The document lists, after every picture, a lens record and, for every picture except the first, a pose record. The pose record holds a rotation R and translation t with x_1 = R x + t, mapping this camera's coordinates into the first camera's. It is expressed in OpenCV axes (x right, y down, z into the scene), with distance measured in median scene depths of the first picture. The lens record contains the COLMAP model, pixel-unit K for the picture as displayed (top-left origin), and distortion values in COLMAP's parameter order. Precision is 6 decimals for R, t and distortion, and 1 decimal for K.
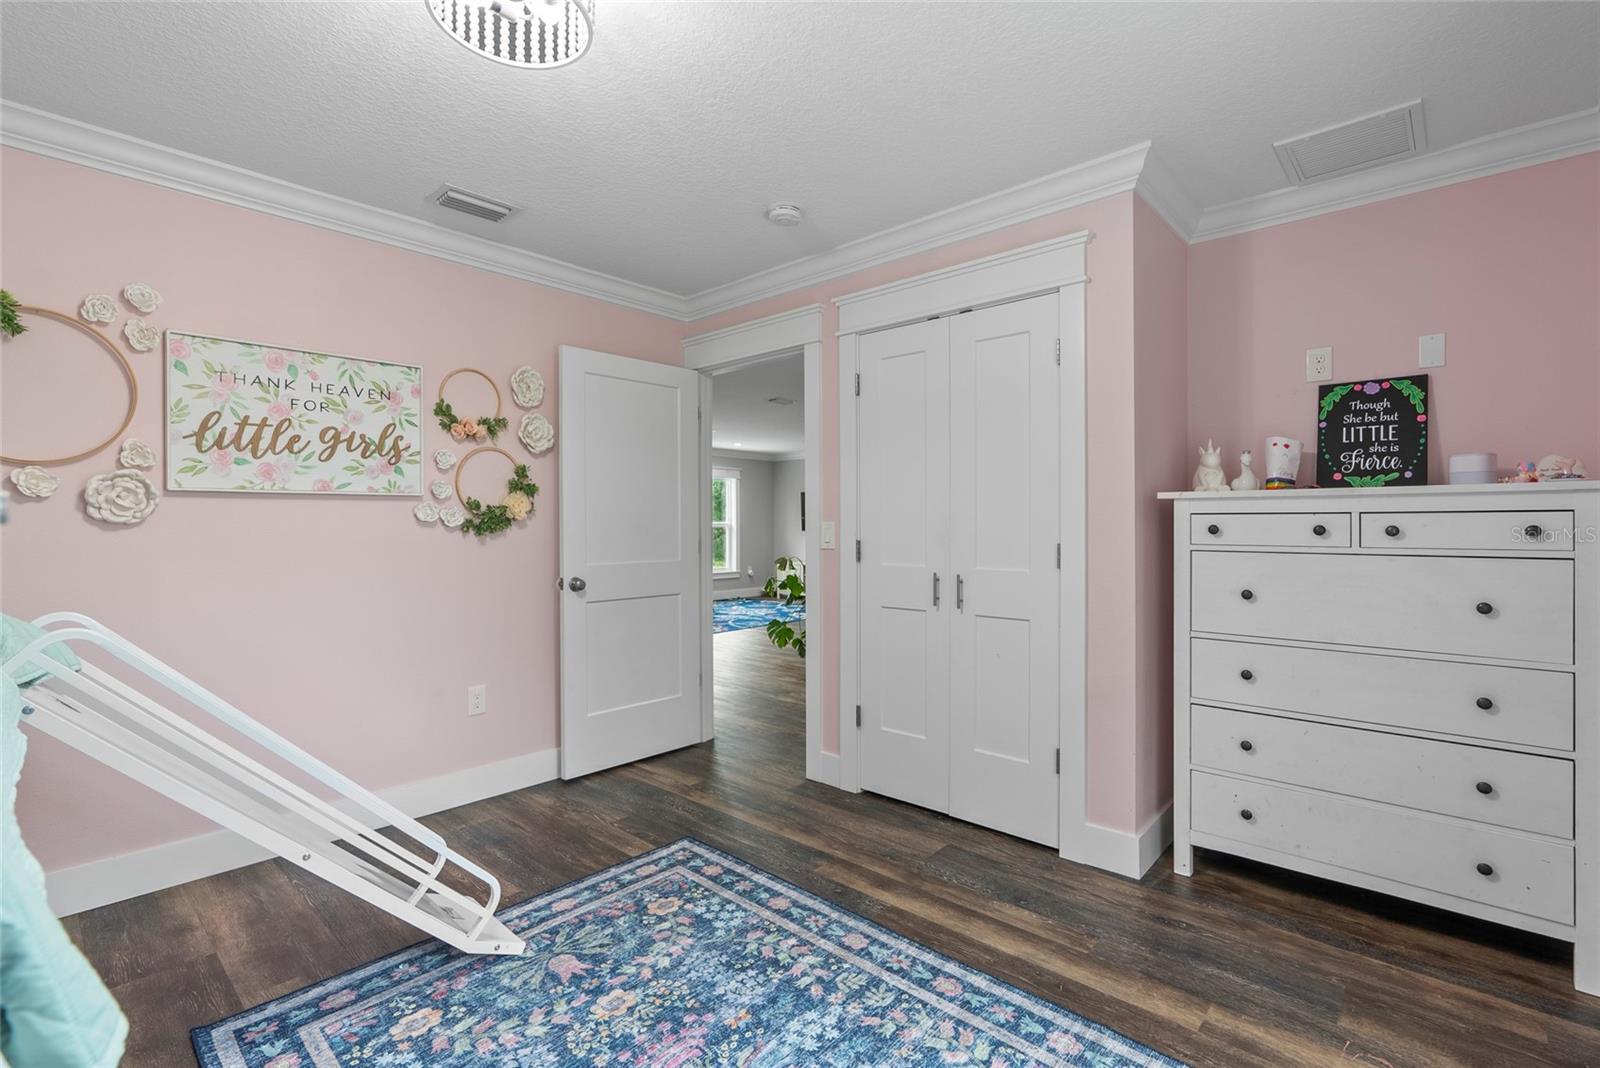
lens RADIAL K [[730.6, 0, 795.3], [0, 730.6, 529.3], [0, 0, 1]] dist [-0.000184, 0.001626]
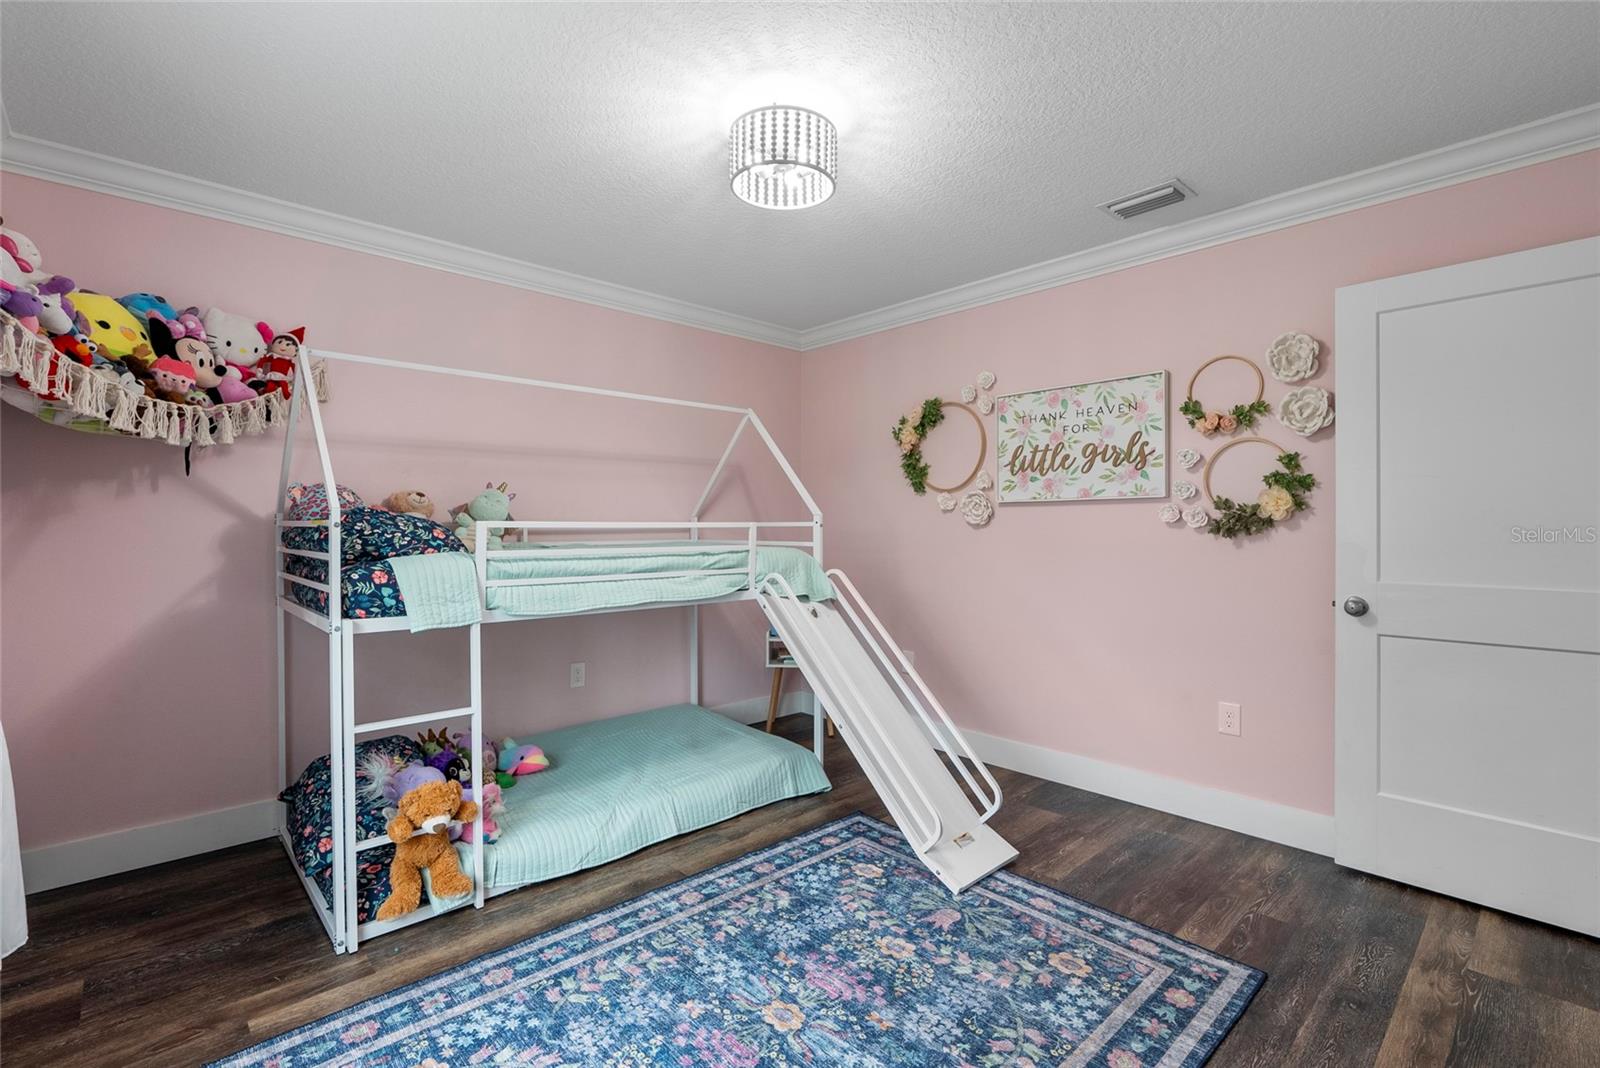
lens RADIAL K [[730.6, 0, 795.9], [0, 730.6, 531.9], [0, 0, 1]] dist [-0.000184, 0.001626]
pose [[-0.080525, 0.010515, -0.996697, 0.712595], [-0.005723, 0.999923, 0.011011, -0.007633], [0.996736, 0.006591, -0.080459, 0.744112]]
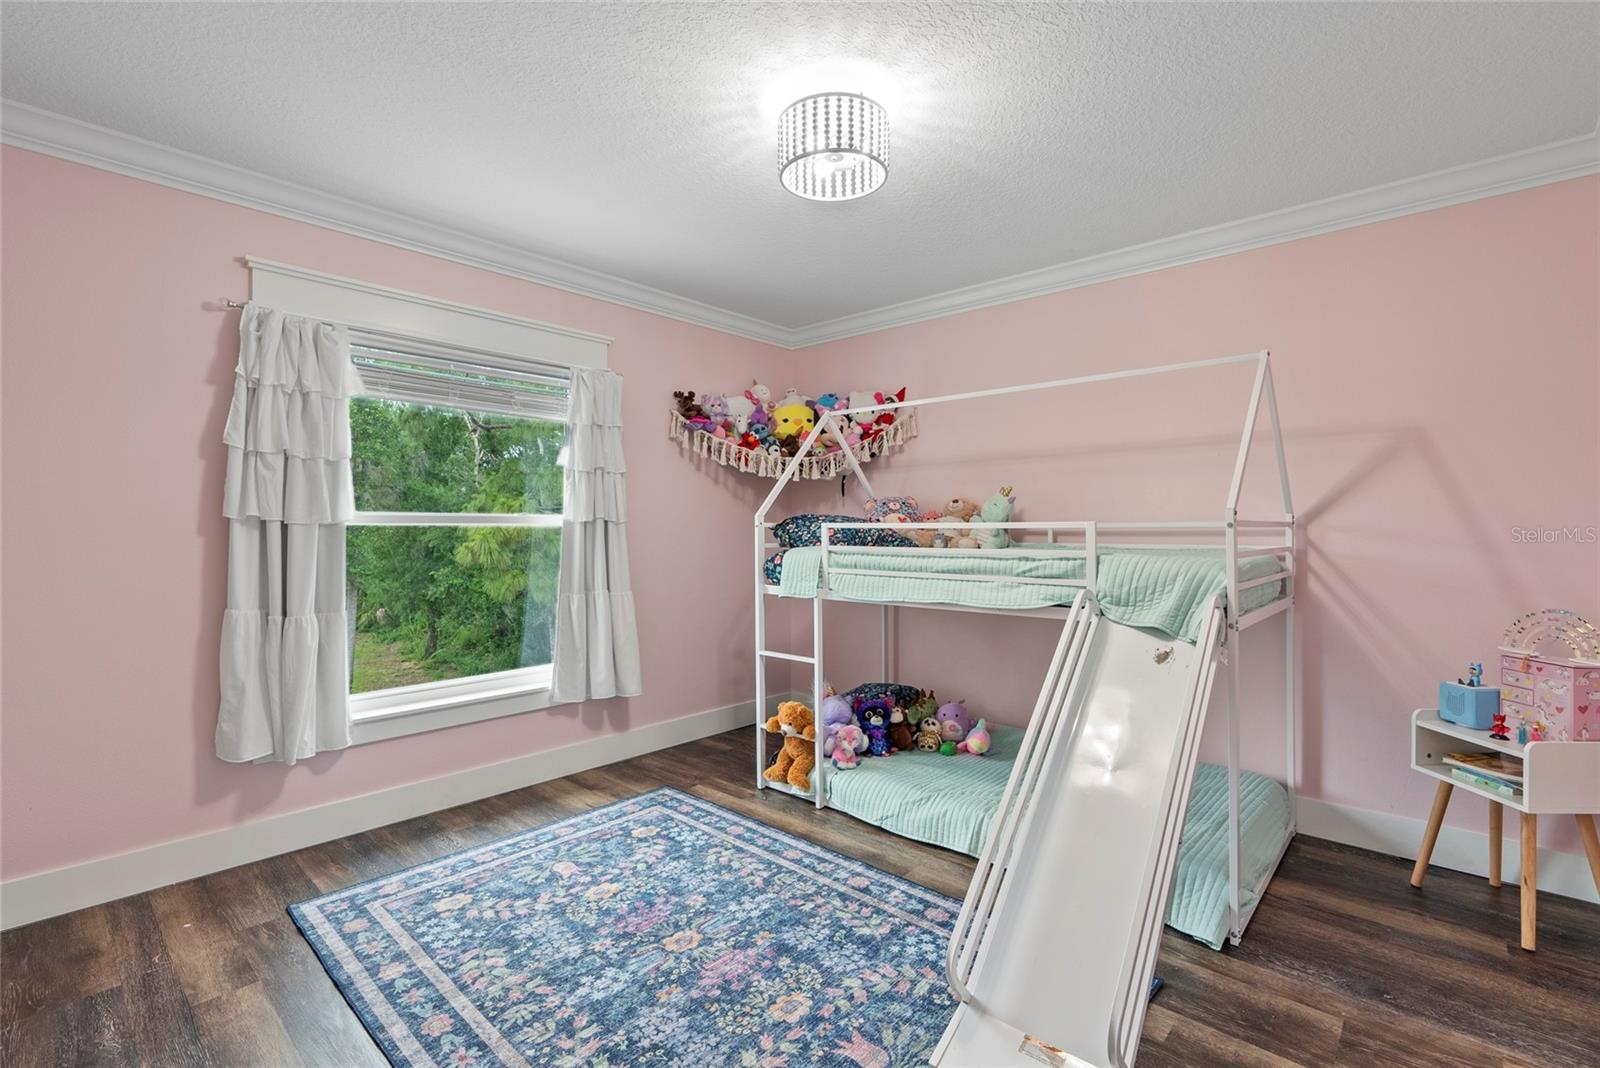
lens RADIAL K [[730.6, 0, 795.5], [0, 730.6, 534.5], [0, 0, 1]] dist [-0.000184, 0.001626]
pose [[-0.999992, 0.002808, 0.002994, -0.206709], [0.002849, 0.999902, 0.013712, -0.006599], [-0.002955, 0.013721, -0.999901, 1.585565]]
